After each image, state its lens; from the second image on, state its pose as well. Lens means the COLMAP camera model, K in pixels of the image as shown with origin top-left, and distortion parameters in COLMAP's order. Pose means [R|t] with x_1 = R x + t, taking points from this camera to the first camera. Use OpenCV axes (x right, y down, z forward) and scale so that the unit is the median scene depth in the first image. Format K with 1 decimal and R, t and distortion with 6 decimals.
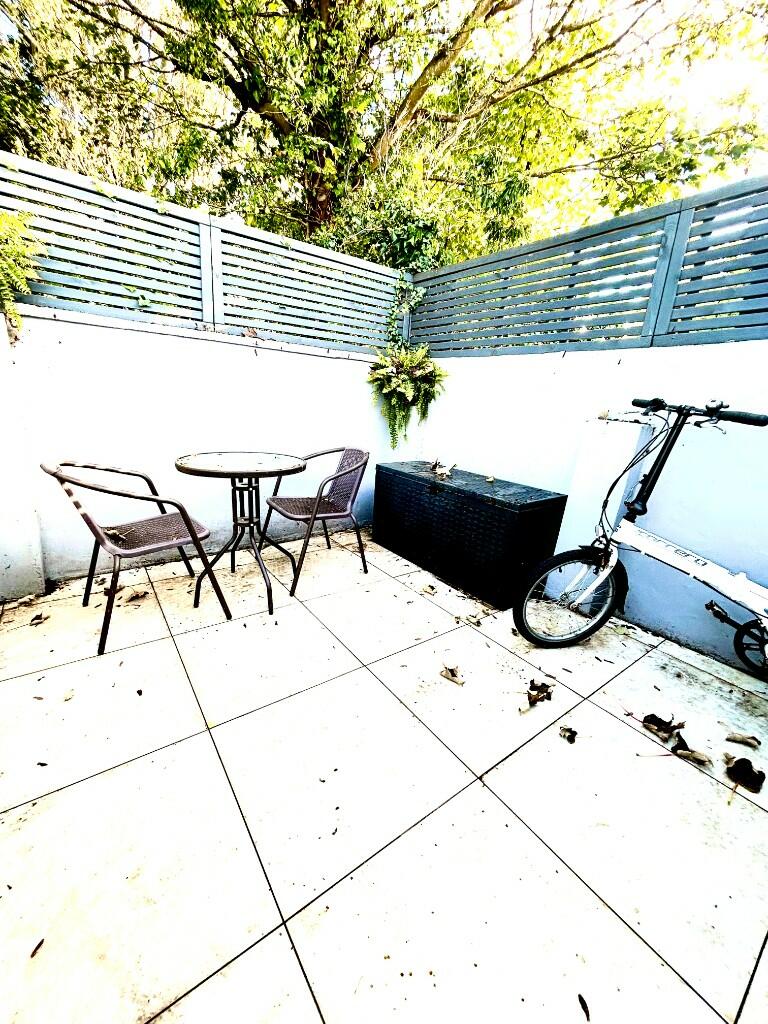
lens RADIAL K [[410.0, 0, 386.8], [0, 410.0, 513.6], [0, 0, 1]] dist [0.001556, -0.000272]
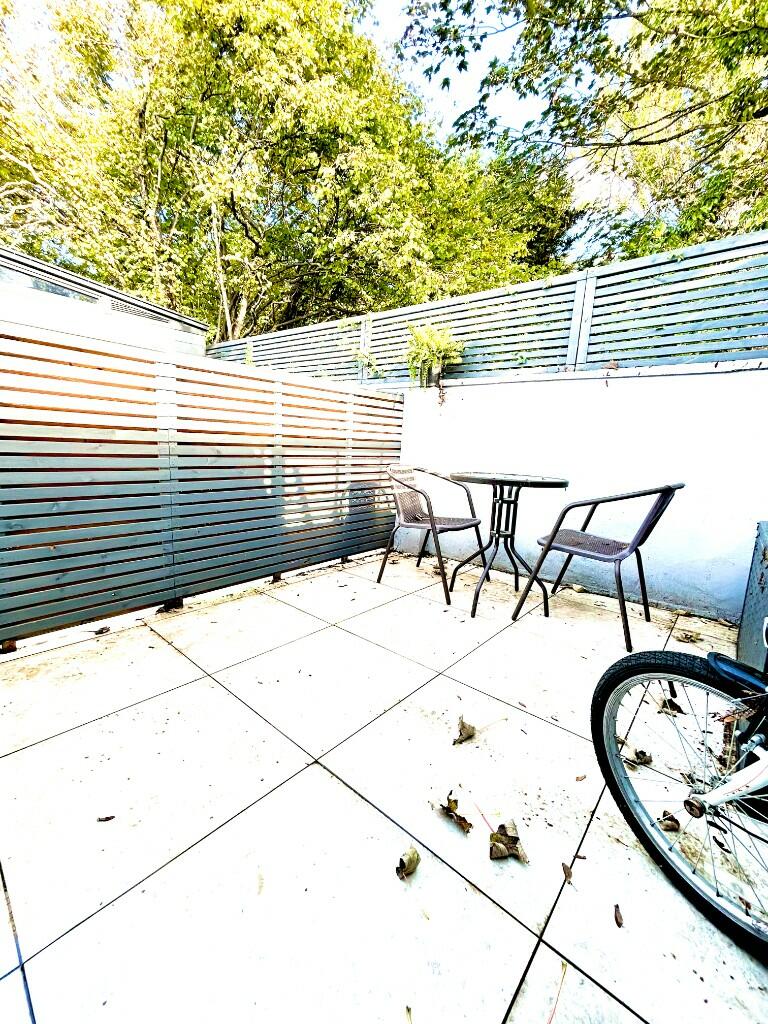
lens RADIAL K [[410.0, 0, 387.0], [0, 410.0, 509.9], [0, 0, 1]] dist [0.001556, -0.000272]
pose [[0.227248, 0.095489, -0.969144, 0.588997], [-0.311693, 0.949962, 0.020512, 0.035330], [0.922608, 0.297414, 0.245640, 0.420534]]
